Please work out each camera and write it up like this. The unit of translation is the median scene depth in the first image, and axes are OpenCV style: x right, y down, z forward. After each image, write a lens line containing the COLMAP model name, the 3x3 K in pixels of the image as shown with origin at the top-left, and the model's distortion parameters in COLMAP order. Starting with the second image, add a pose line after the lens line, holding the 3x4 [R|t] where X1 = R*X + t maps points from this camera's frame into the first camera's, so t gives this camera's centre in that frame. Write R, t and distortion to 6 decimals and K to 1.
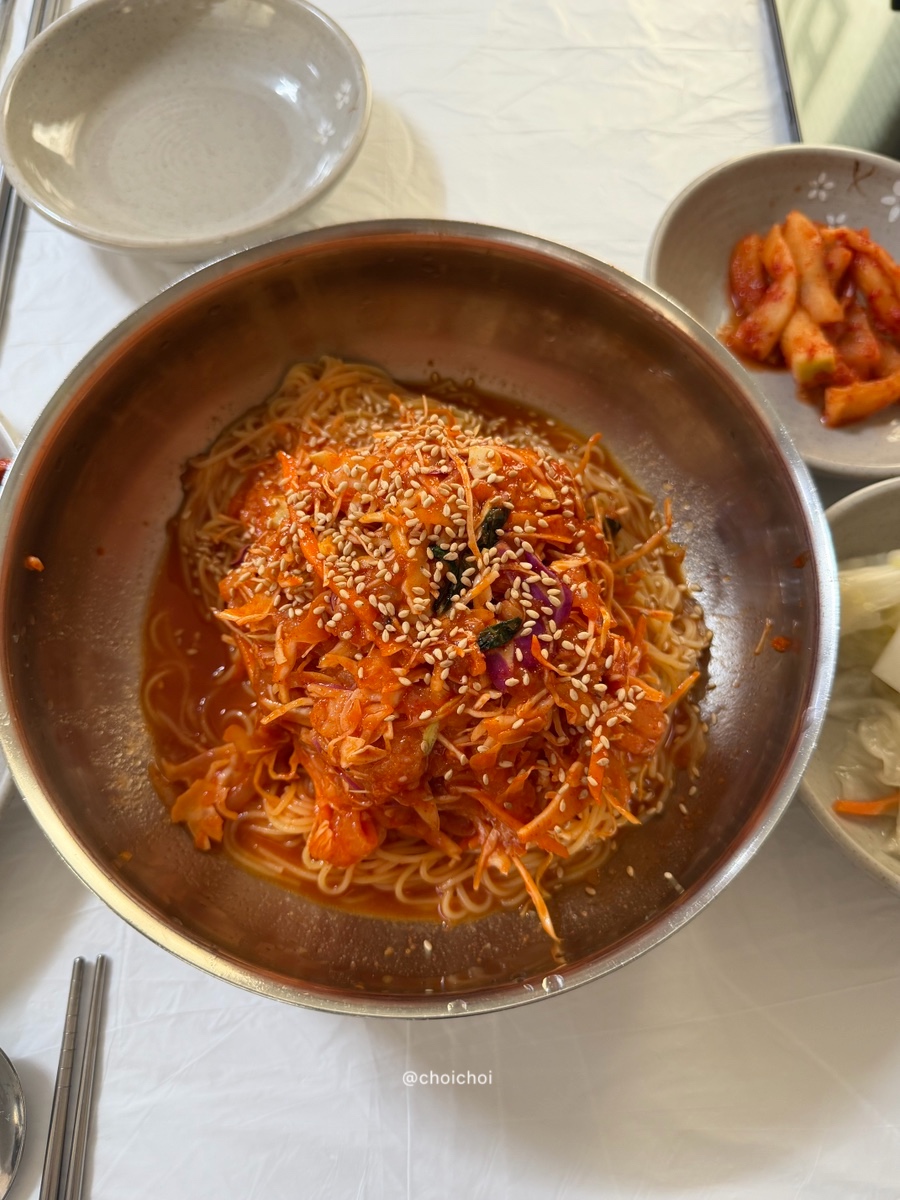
lens RADIAL K [[1291.7, 0, 450.0], [0, 1291.7, 600.0], [0, 0, 1]] dist [-0.120919, -0.027821]
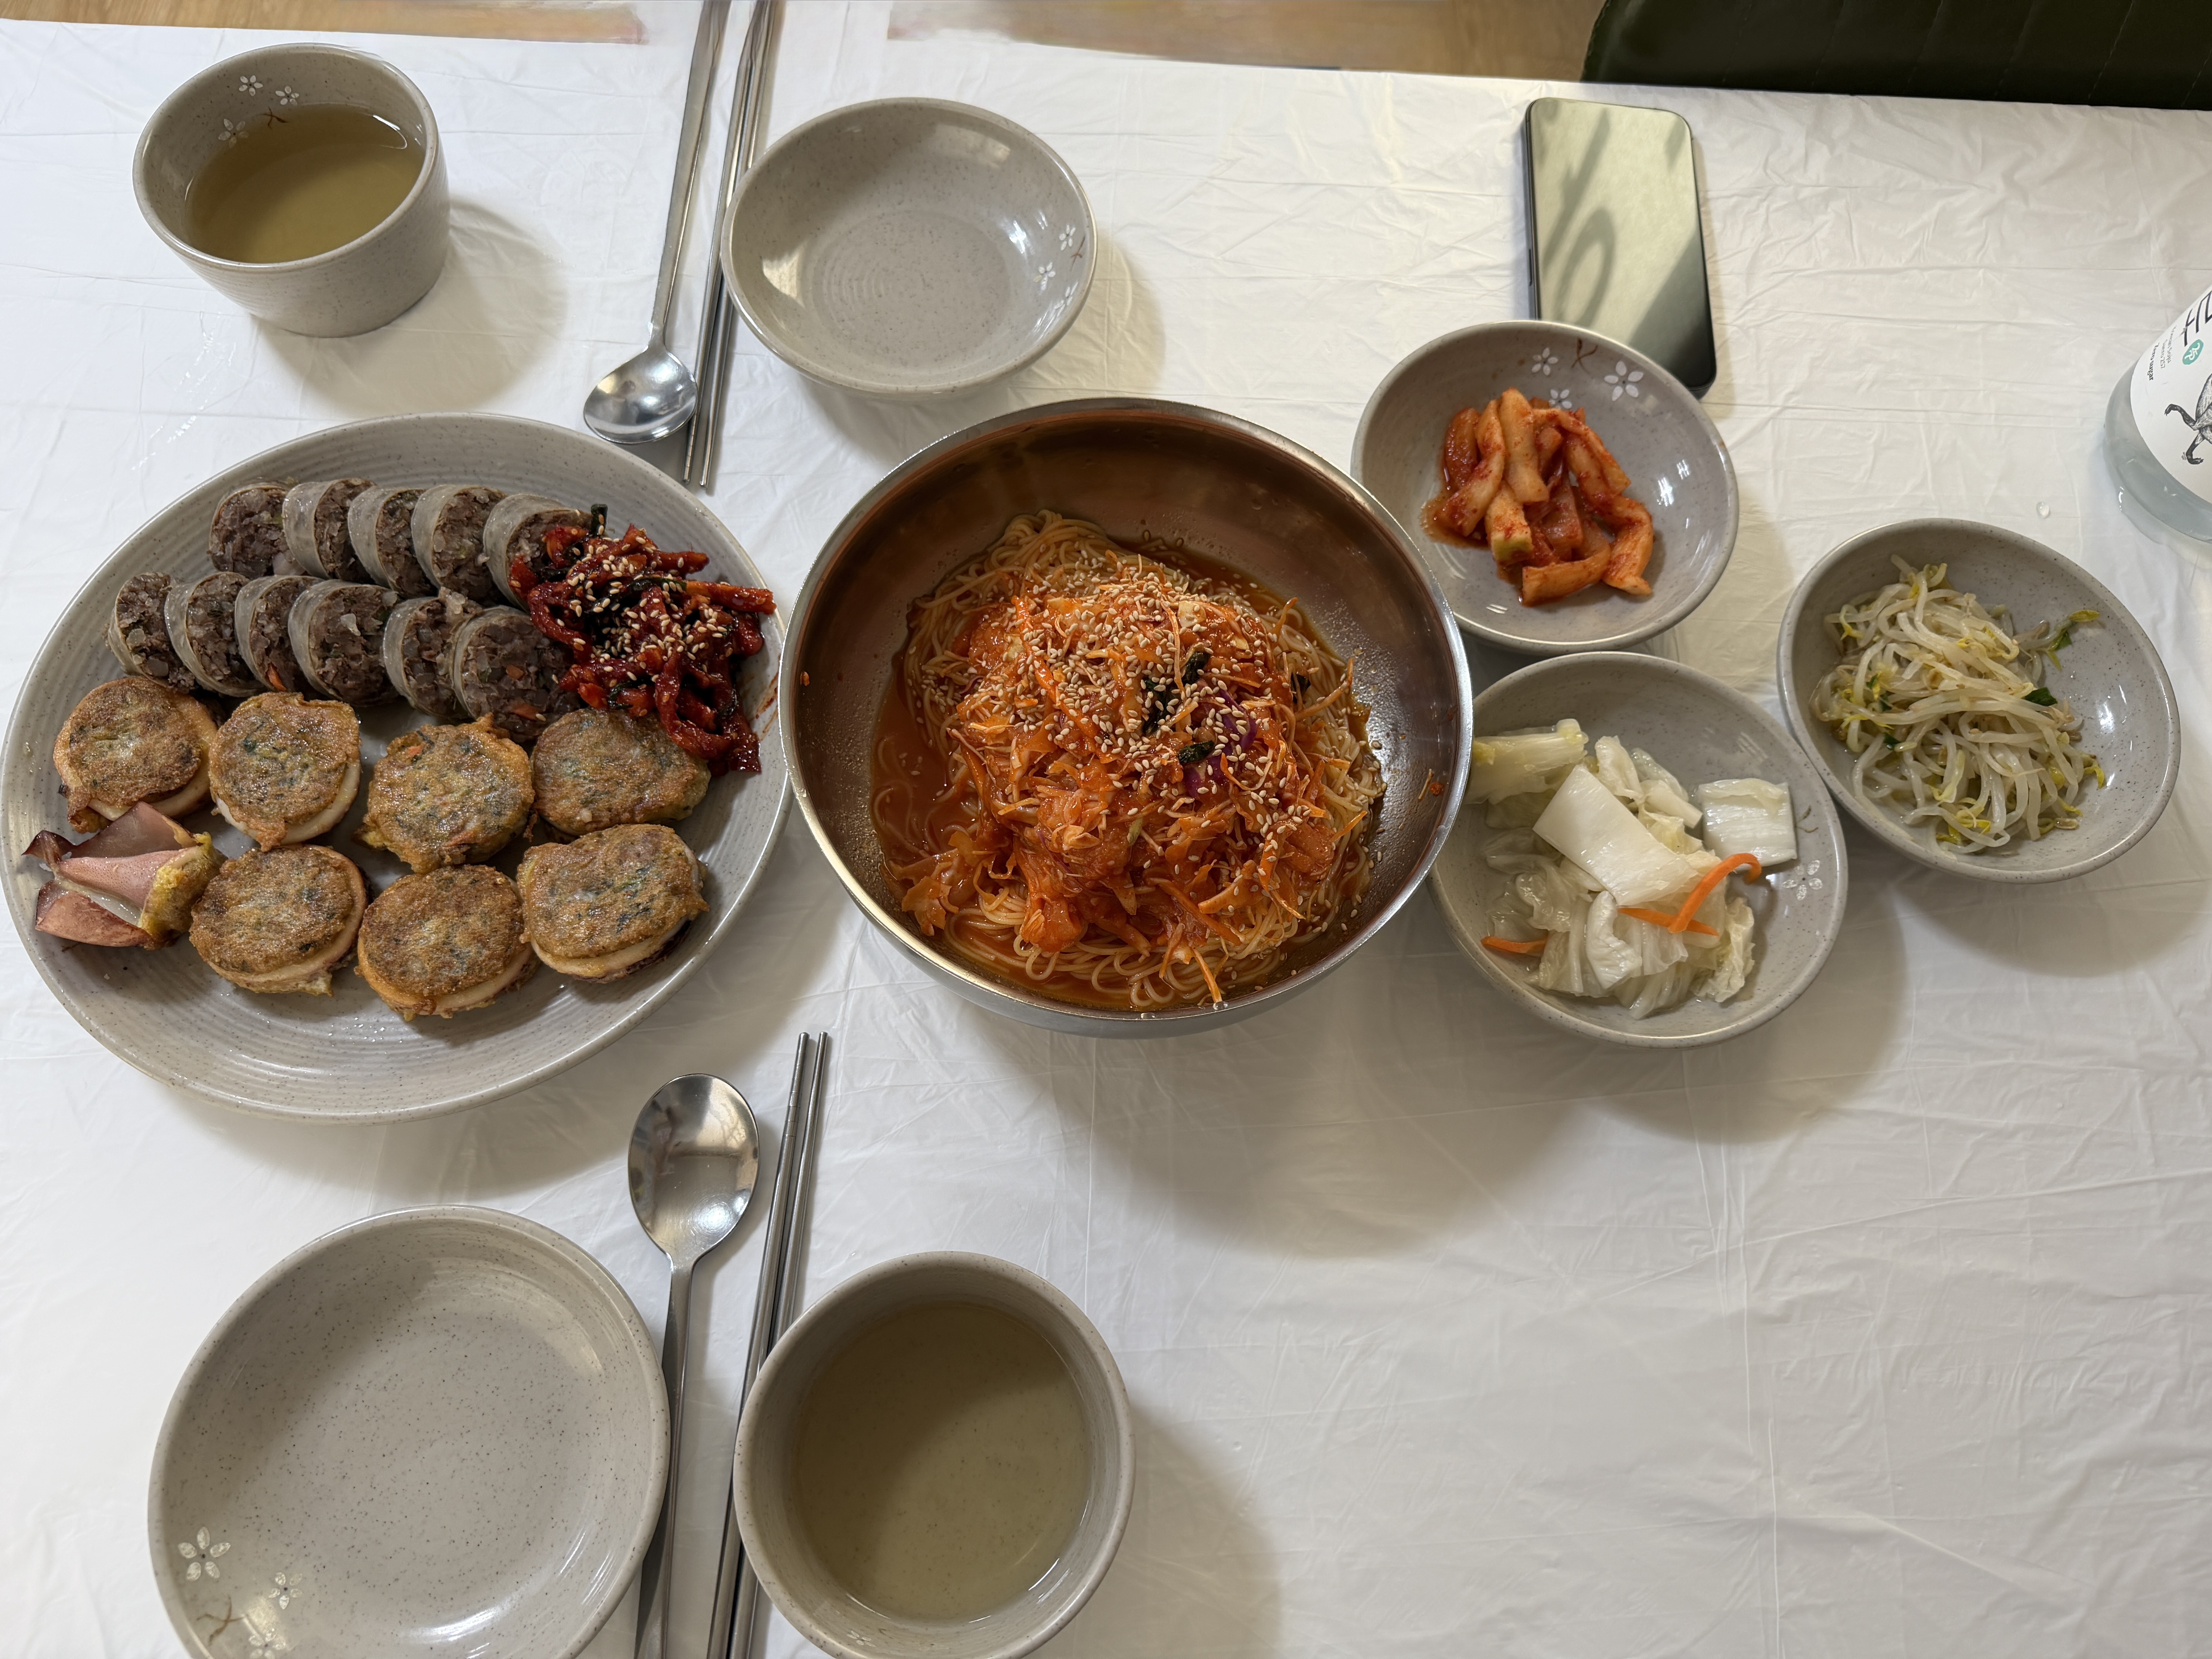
lens RADIAL K [[1557.2, 0, 1106.0], [0, 1557.2, 829.5], [0, 0, 1]] dist [-0.051510, -0.000505]
pose [[0.998048, 0.060608, -0.015046, -0.015572], [-0.060251, 0.997914, 0.023175, 0.054182], [0.016419, -0.022223, 0.999618, -0.384213]]
